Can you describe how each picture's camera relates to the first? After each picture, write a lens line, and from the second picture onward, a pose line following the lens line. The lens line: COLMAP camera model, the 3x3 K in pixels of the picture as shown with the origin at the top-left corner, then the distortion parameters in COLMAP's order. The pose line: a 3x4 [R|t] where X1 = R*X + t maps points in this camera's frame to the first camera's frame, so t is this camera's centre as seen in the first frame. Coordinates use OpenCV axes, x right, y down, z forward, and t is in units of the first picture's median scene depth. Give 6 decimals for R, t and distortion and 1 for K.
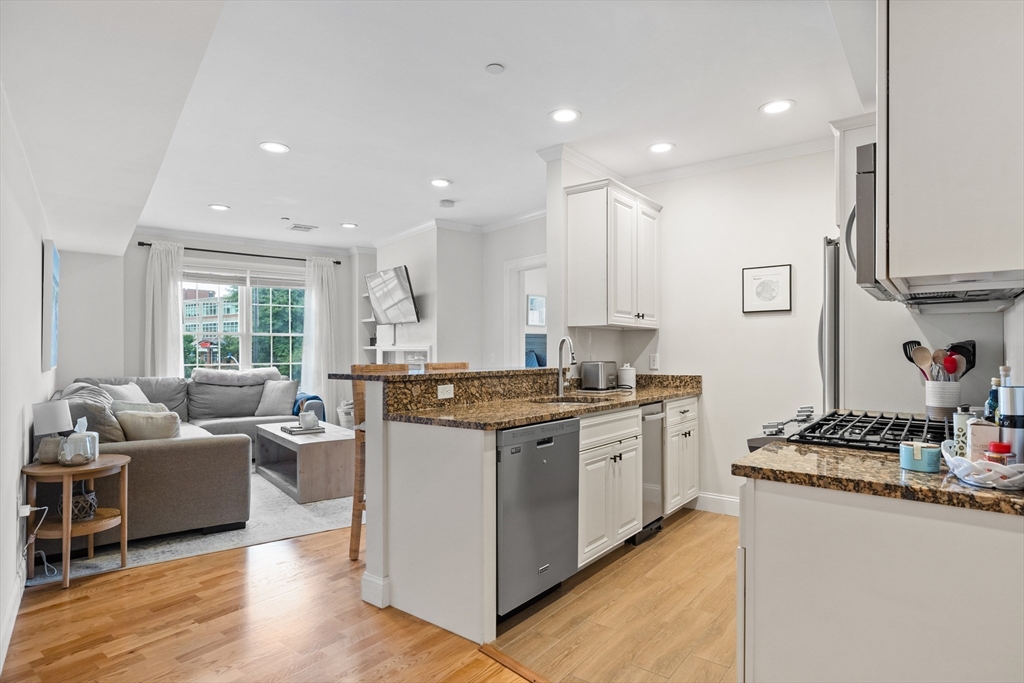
lens RADIAL K [[572.3, 0, 512.7], [0, 572.3, 350.9], [0, 0, 1]] dist [0.018594, 0.000018]
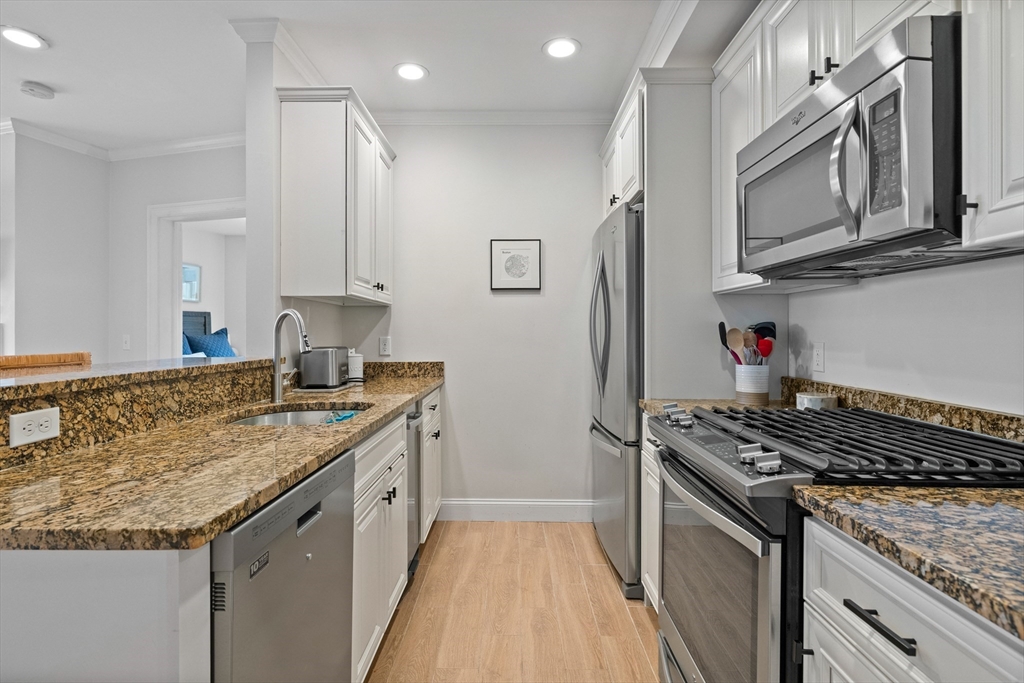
lens RADIAL K [[512.0, 0, 513.2], [0, 512.0, 331.3], [0, 0, 1]] dist [-0.000545, 0.000114]
pose [[0.803845, 0.002421, 0.594834, -0.038678], [-0.000868, 0.999995, -0.002897, 0.000277], [-0.594838, 0.001812, 0.803843, 0.319829]]
